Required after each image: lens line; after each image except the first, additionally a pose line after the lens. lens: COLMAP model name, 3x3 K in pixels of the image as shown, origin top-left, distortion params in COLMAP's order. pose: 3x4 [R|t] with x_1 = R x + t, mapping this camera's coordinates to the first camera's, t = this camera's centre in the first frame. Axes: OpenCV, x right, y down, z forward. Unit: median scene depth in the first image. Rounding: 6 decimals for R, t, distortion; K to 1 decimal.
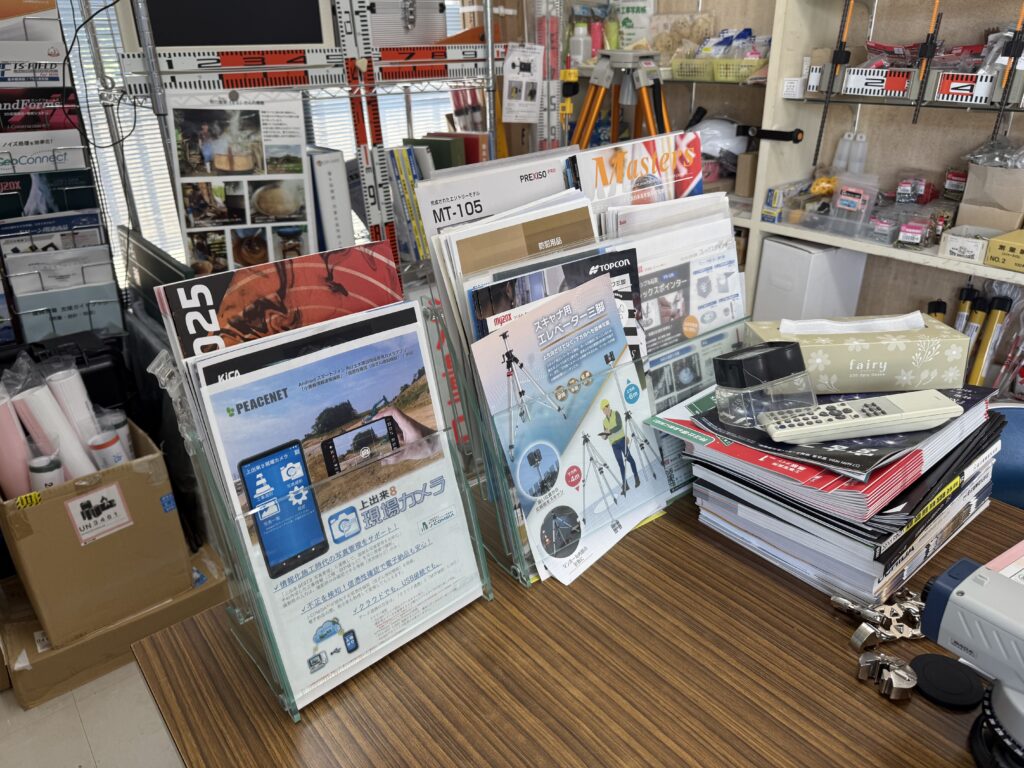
lens RADIAL K [[695.7, 0, 512.0], [0, 695.7, 384.0], [0, 0, 1]] dist [0.002649, -0.055534]
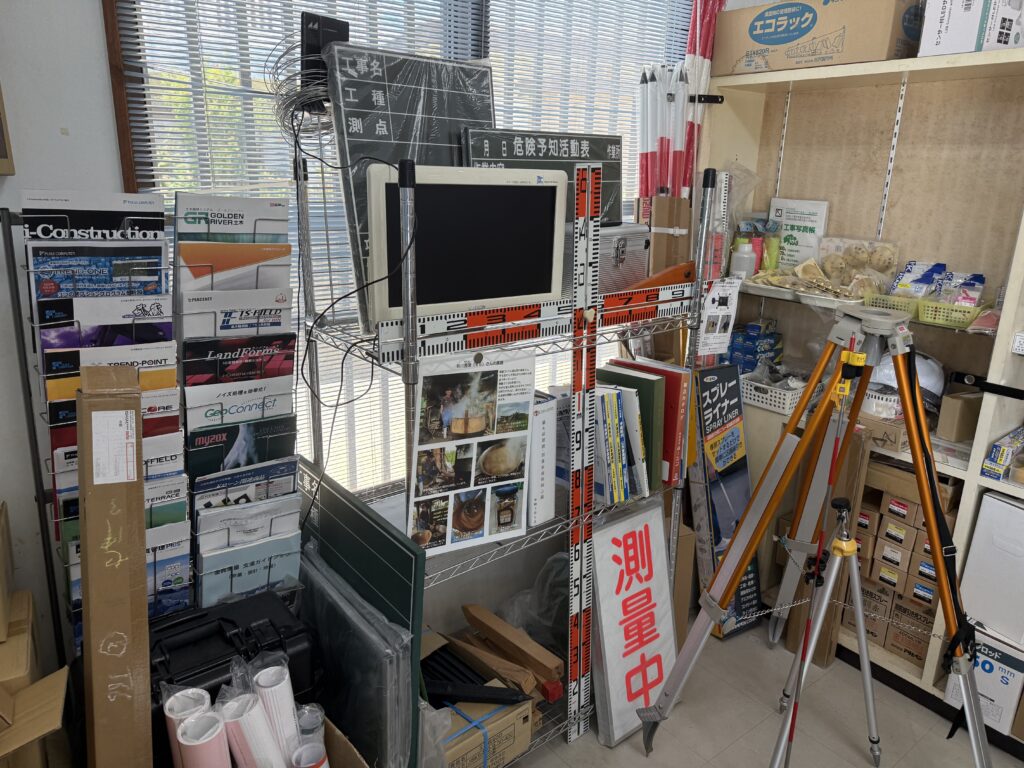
lens RADIAL K [[712.7, 0, 512.0], [0, 712.7, 384.0], [0, 0, 1]] dist [0.031613, -0.091025]
pose [[0.999067, 0.041370, -0.012359, -0.321770], [-0.042859, 0.984883, -0.167838, -0.209154], [0.005229, 0.168211, 0.985737, 0.057268]]
